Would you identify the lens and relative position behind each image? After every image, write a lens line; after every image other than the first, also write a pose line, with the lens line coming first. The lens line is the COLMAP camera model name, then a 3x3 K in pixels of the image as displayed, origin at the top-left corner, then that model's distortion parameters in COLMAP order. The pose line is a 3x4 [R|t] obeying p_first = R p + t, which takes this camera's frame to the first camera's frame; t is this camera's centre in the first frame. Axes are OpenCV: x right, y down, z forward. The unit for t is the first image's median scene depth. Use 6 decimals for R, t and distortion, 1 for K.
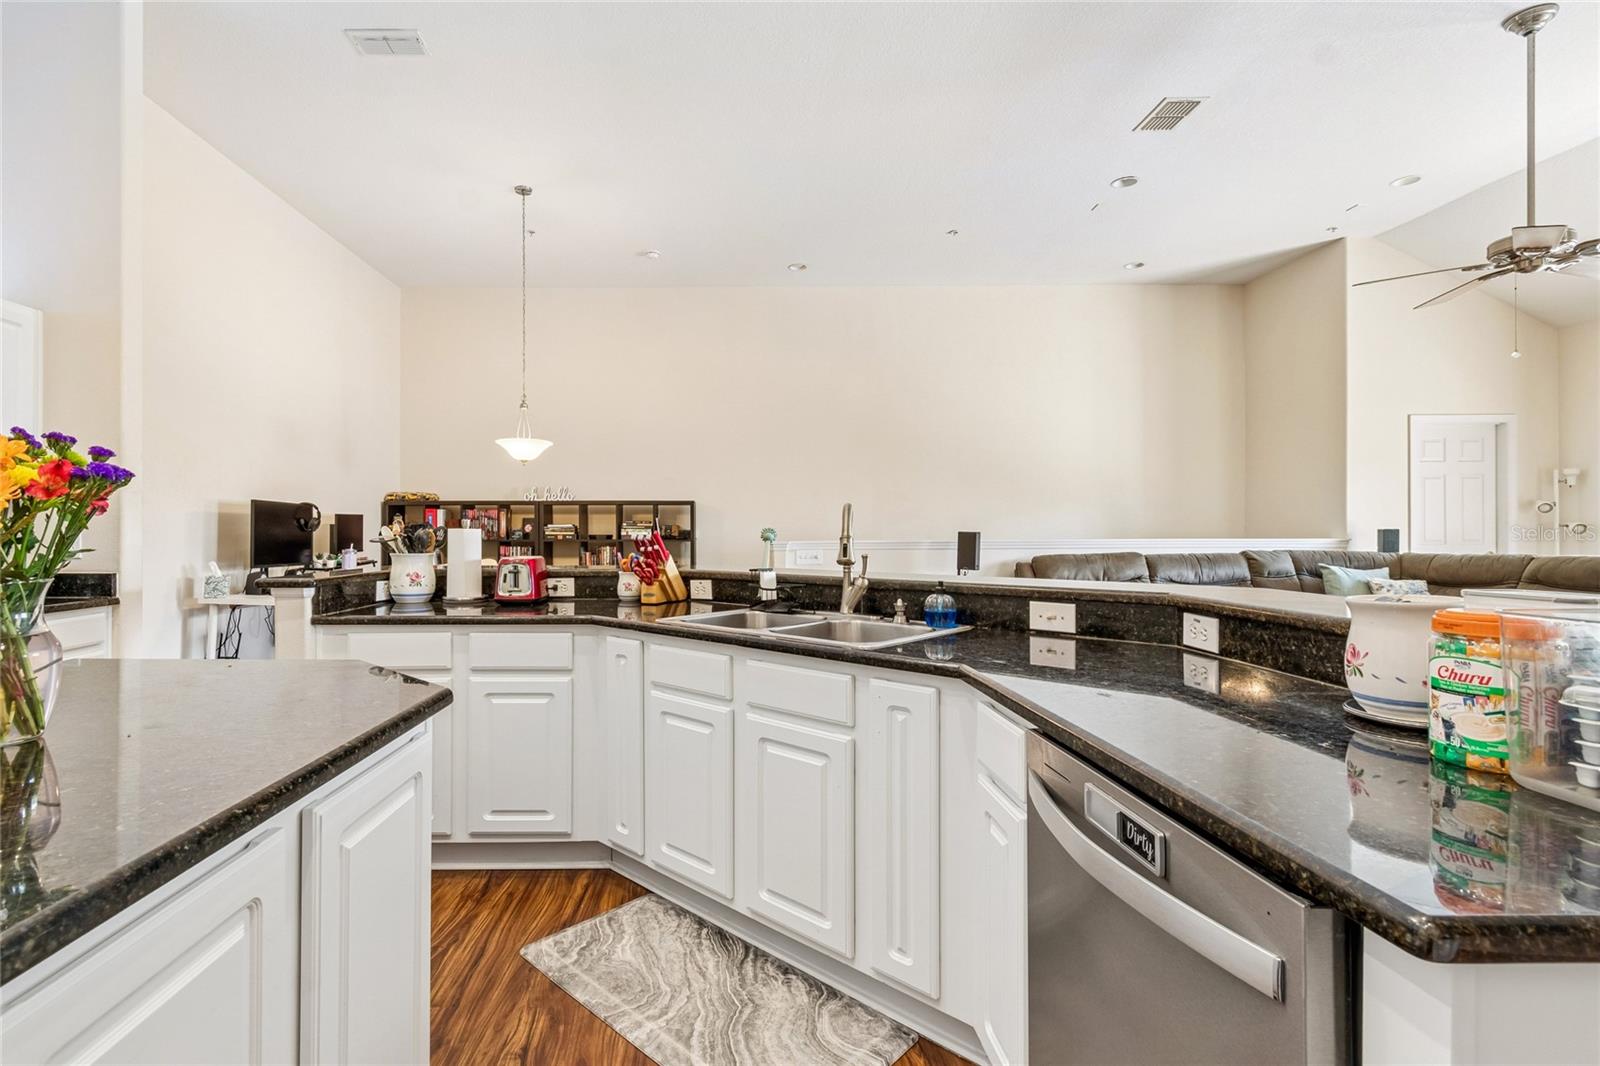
lens RADIAL K [[745.0, 0, 716.9], [0, 745.0, 527.8], [0, 0, 1]] dist [0.000520, -0.000719]
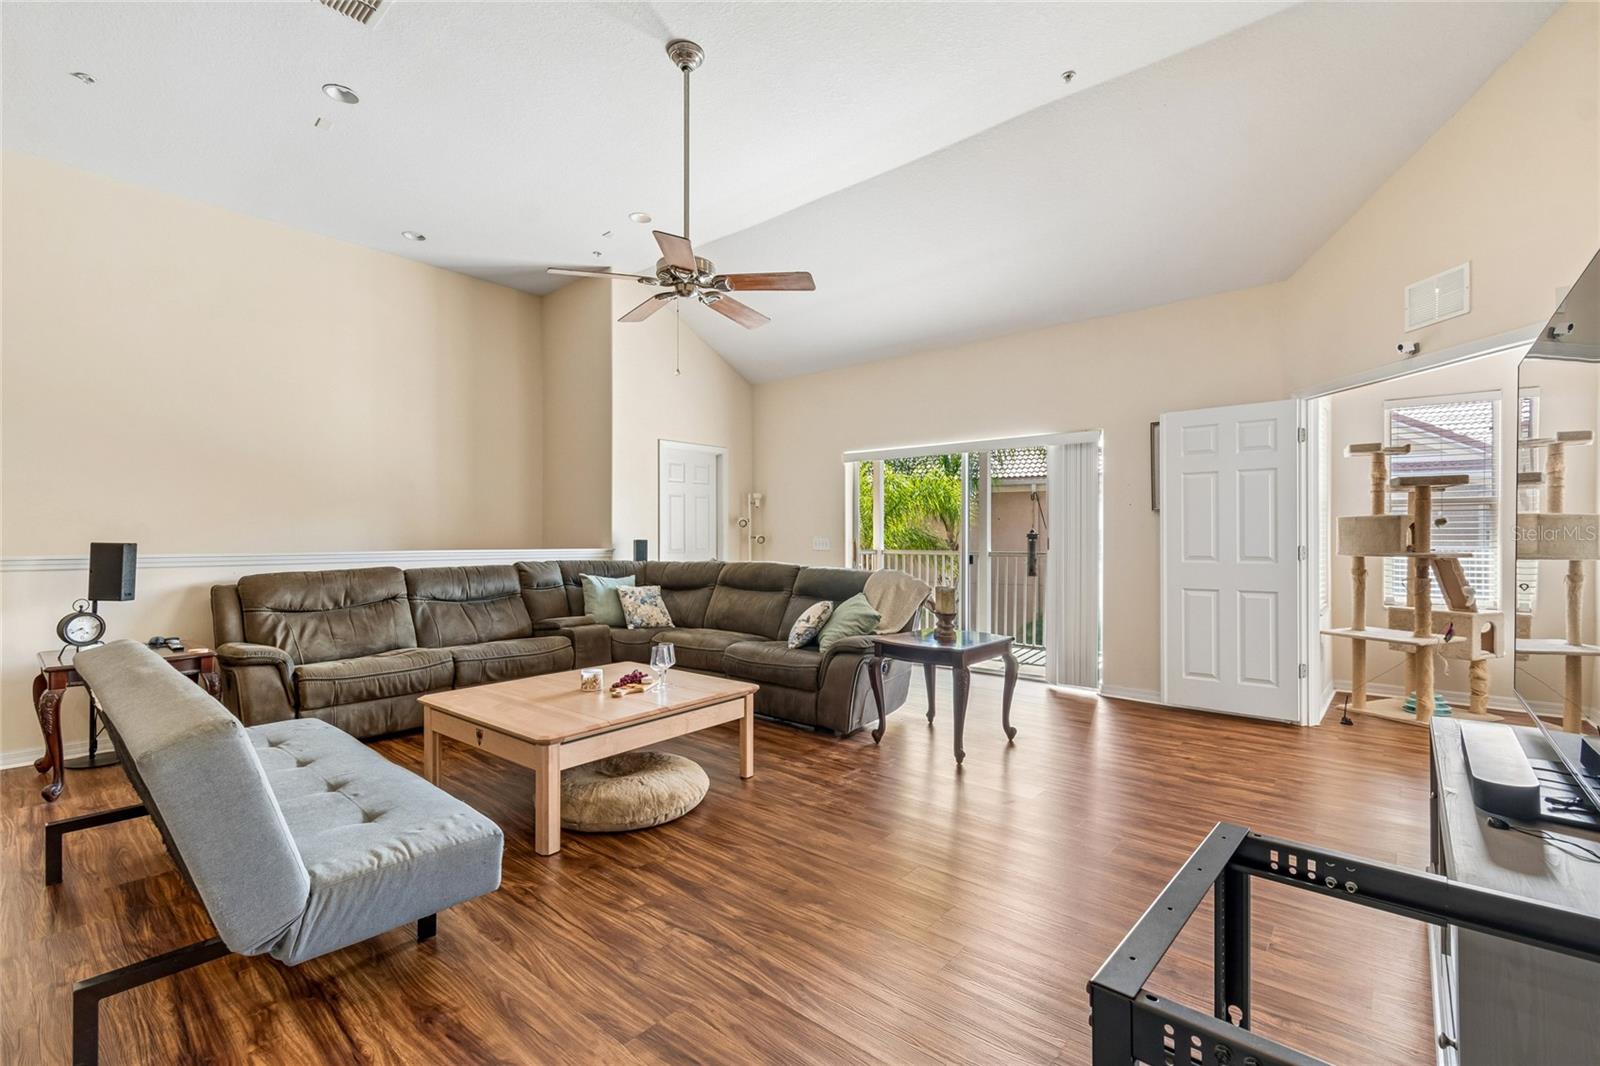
lens RADIAL K [[710.5, 0, 807.9], [0, 710.5, 537.6], [0, 0, 1]] dist [0.001653, 0.000006]
pose [[0.648696, 0.004372, 0.761035, 0.262197], [-0.003151, 0.999990, -0.003058, 0.000707], [-0.761041, -0.000414, 0.648704, 0.128174]]
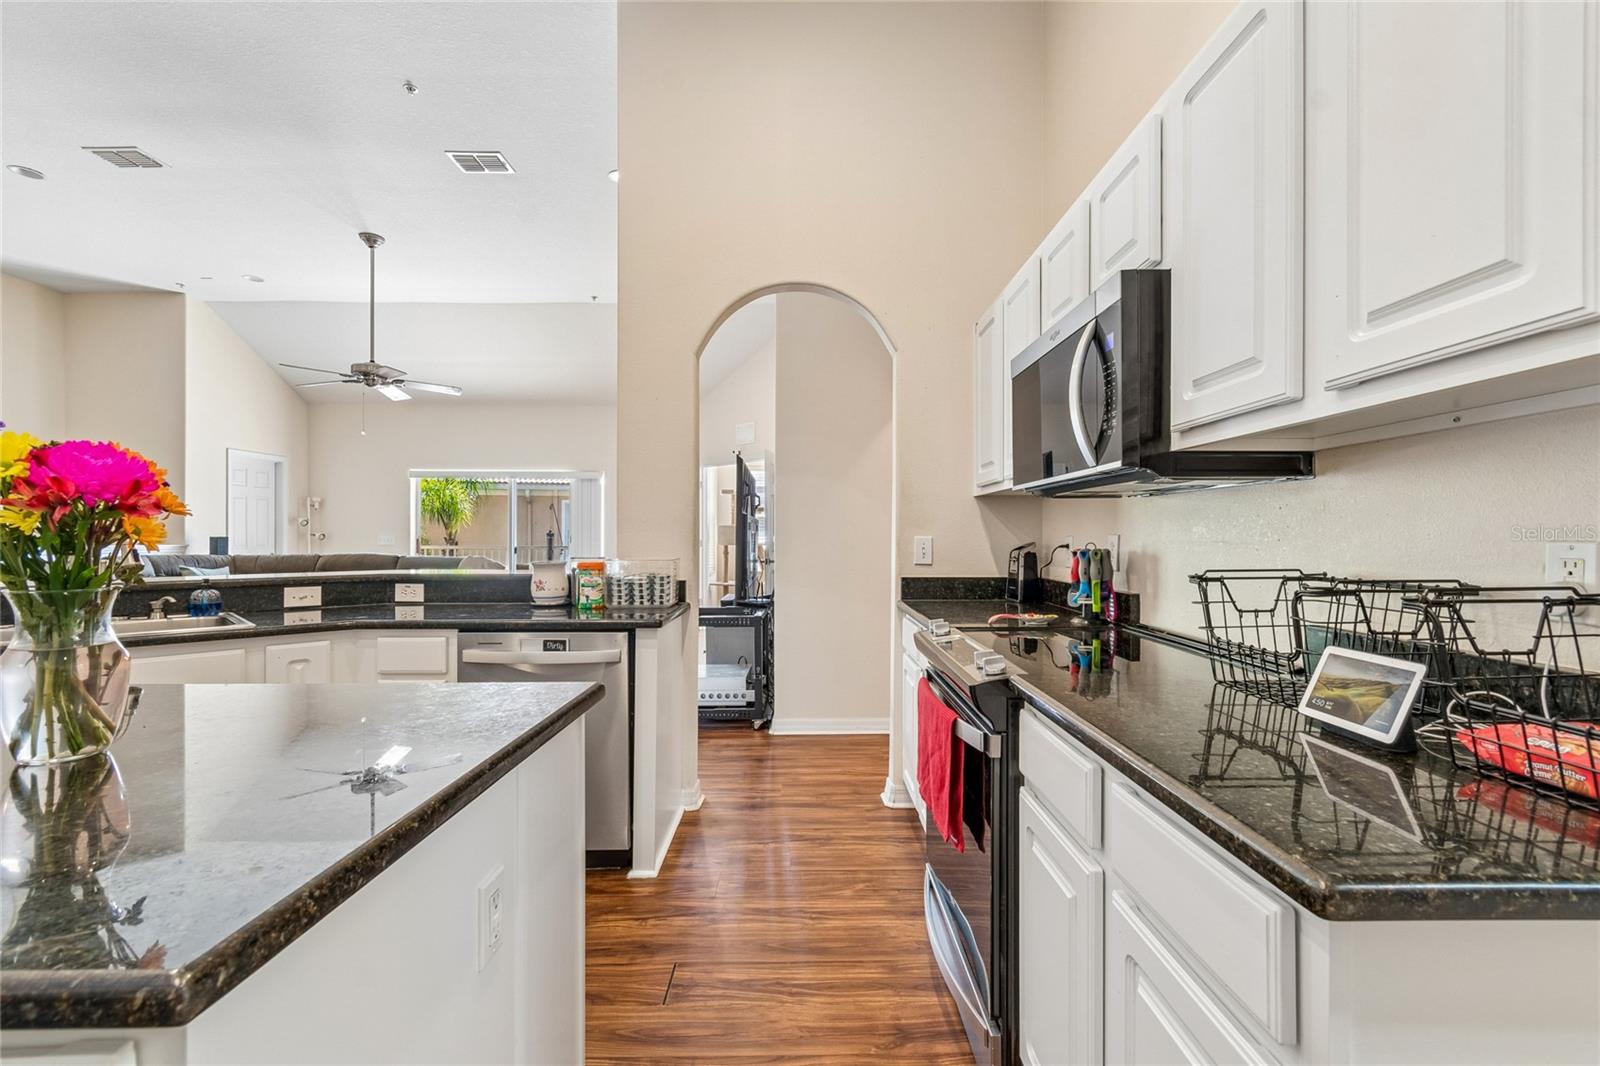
lens RADIAL K [[710.5, 0, 807.9], [0, 710.5, 537.6], [0, 0, 1]] dist [0.001653, 0.000006]
pose [[-0.013368, 0.001081, 0.999910, -0.329096], [-0.003980, 0.999991, -0.001134, 0.000544], [-0.999903, -0.003995, -0.013364, 0.010436]]
